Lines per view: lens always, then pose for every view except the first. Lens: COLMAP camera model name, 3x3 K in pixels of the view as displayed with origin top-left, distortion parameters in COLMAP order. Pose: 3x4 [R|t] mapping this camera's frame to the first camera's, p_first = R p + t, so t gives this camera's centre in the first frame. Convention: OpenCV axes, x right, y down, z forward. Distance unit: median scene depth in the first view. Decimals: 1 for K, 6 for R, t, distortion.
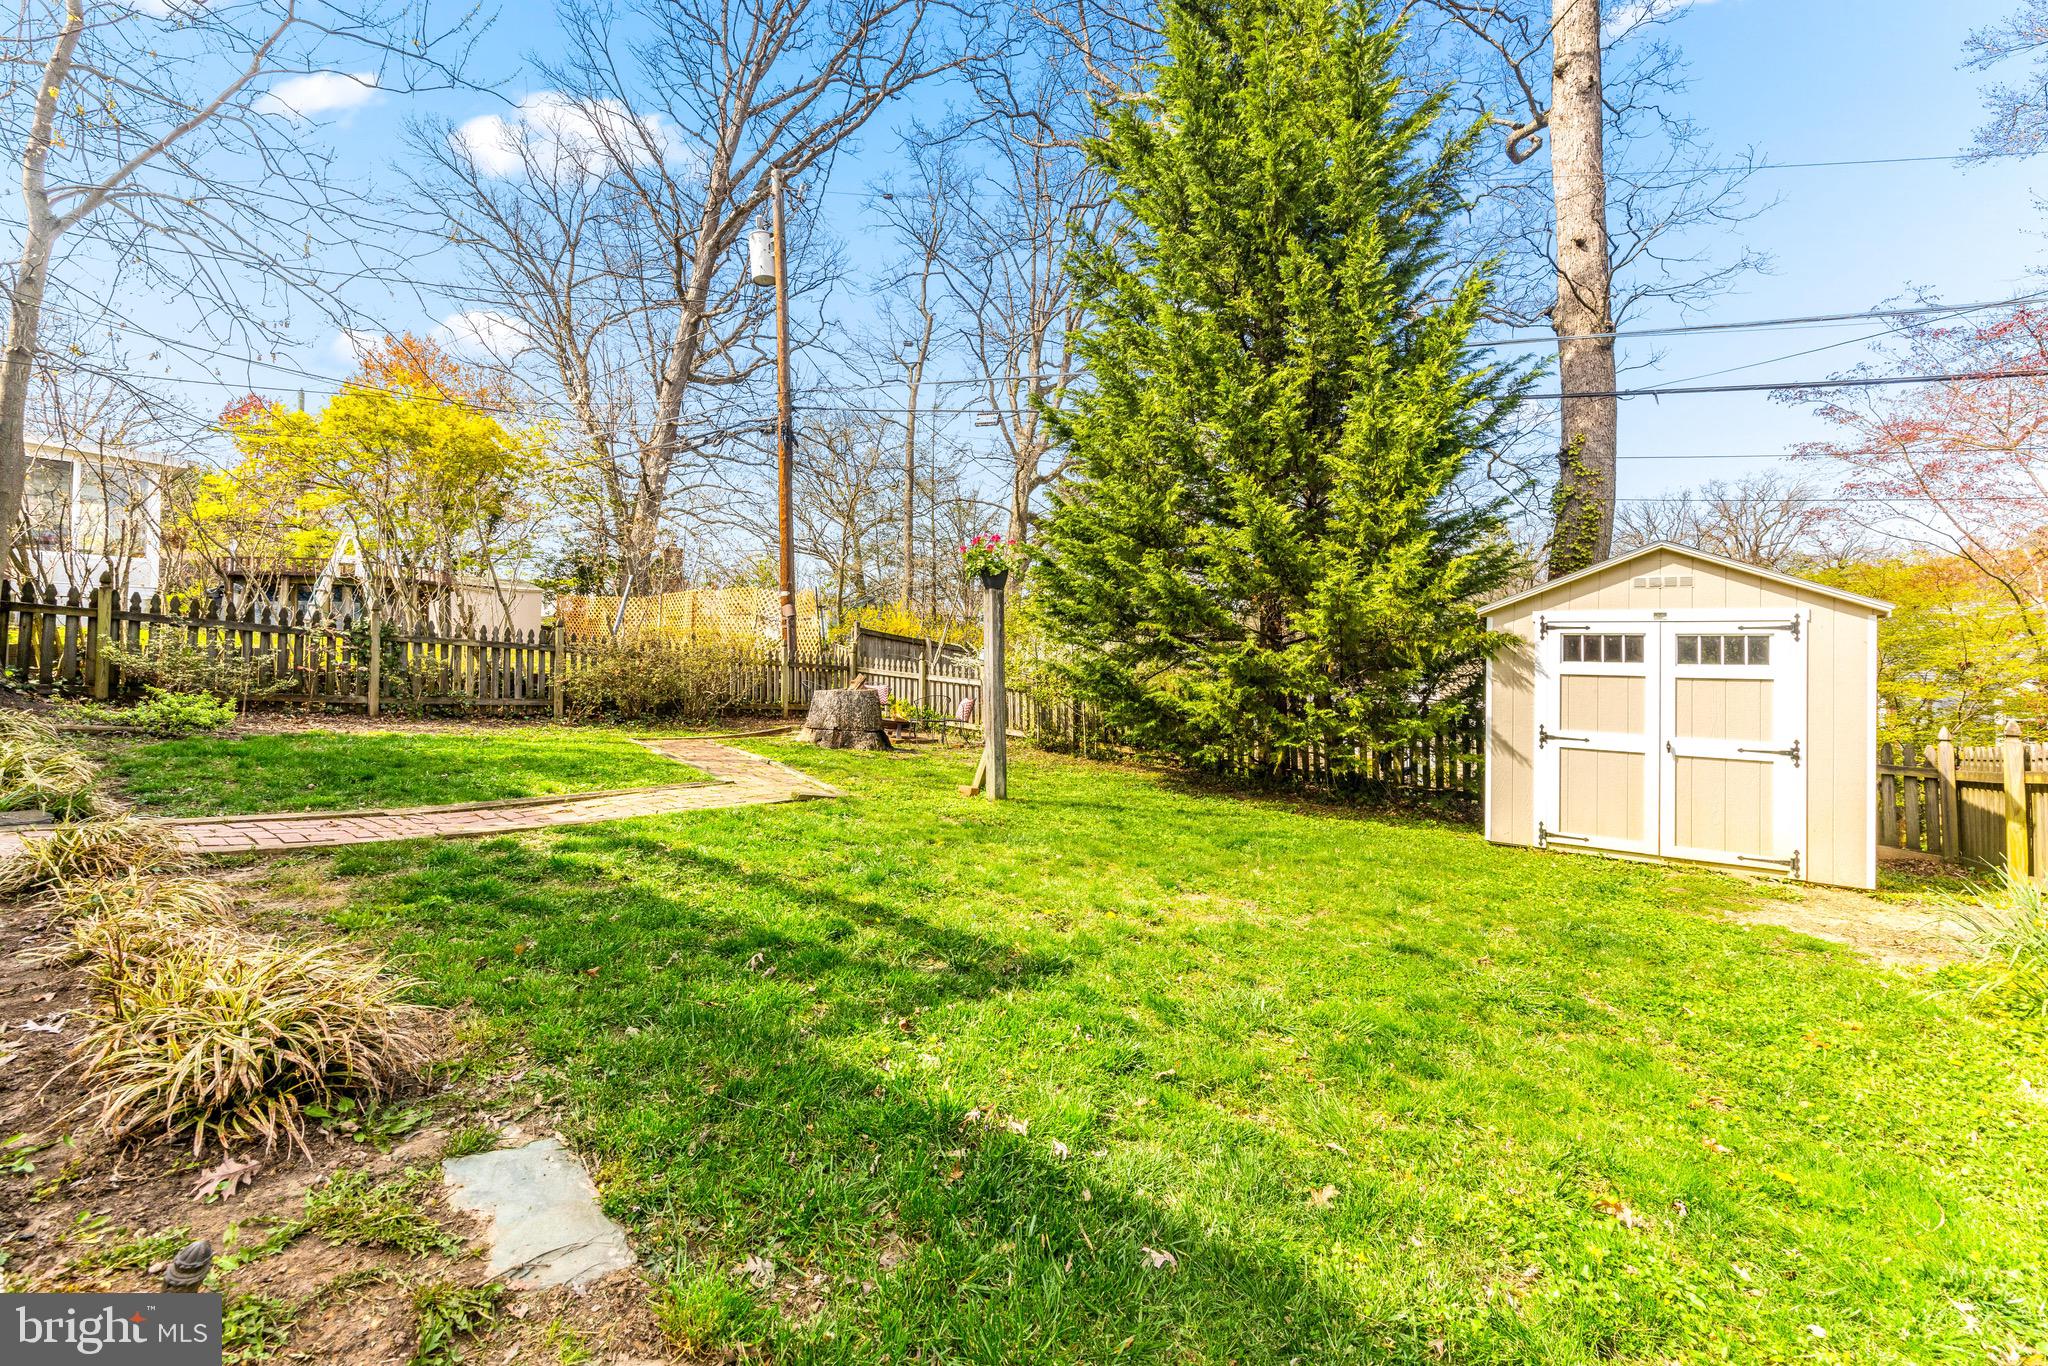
lens RADIAL K [[826.0, 0, 1016.2], [0, 826.0, 665.0], [0, 0, 1]] dist [0.001271, -0.000940]
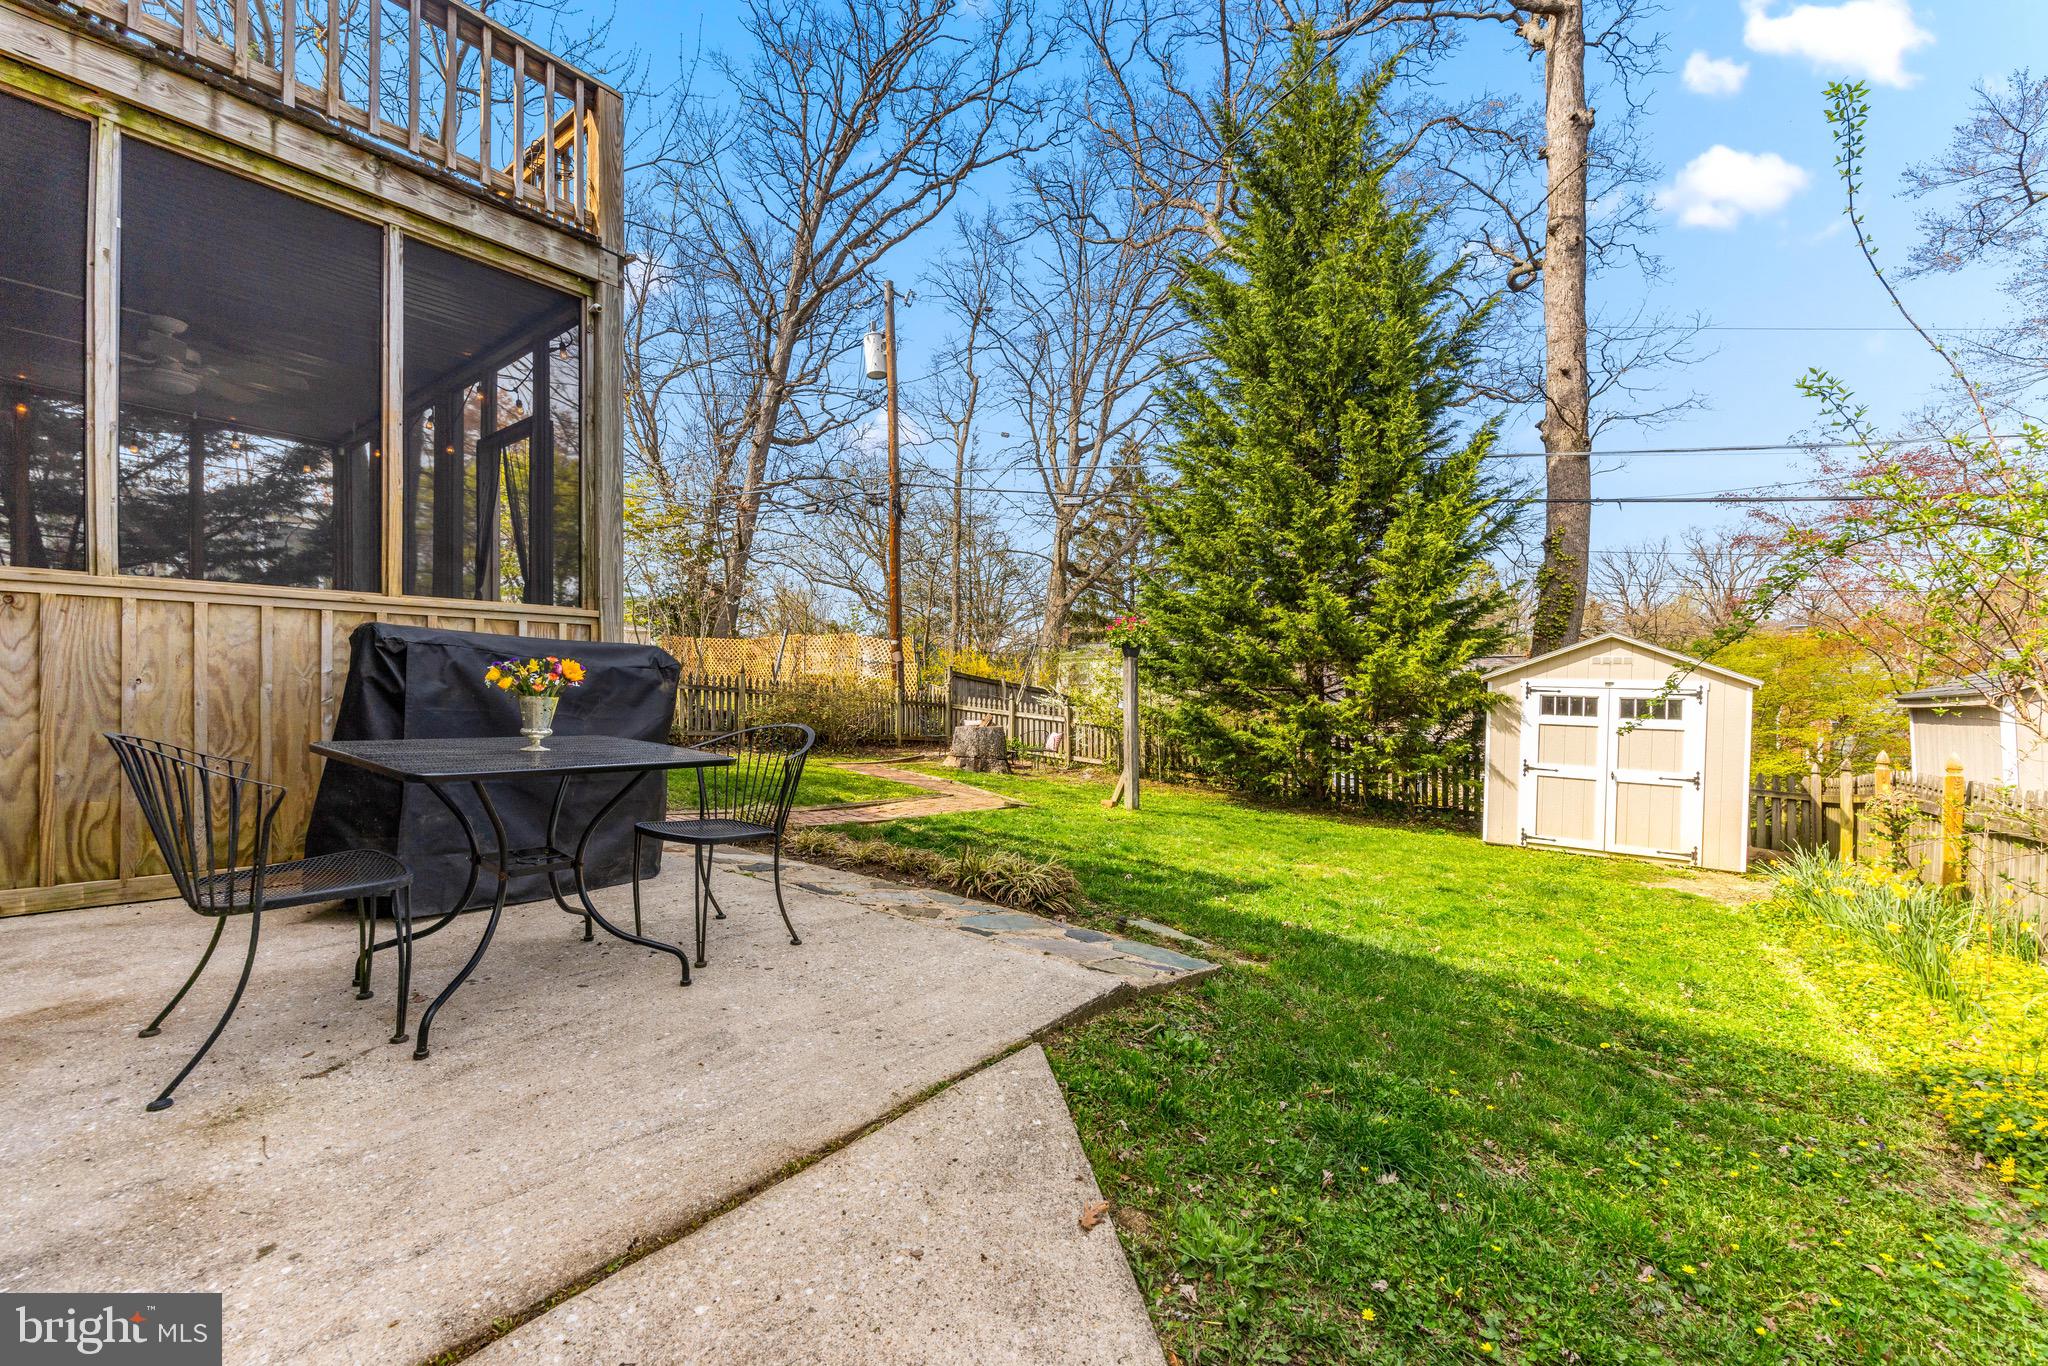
lens RADIAL K [[826.0, 0, 1009.3], [0, 826.0, 711.6], [0, 0, 1]] dist [0.001271, -0.000940]
pose [[0.999923, 0.009475, 0.008010, -0.205853], [-0.009666, 0.999664, 0.024035, -0.027889], [-0.007779, -0.024111, 0.999679, -0.322051]]
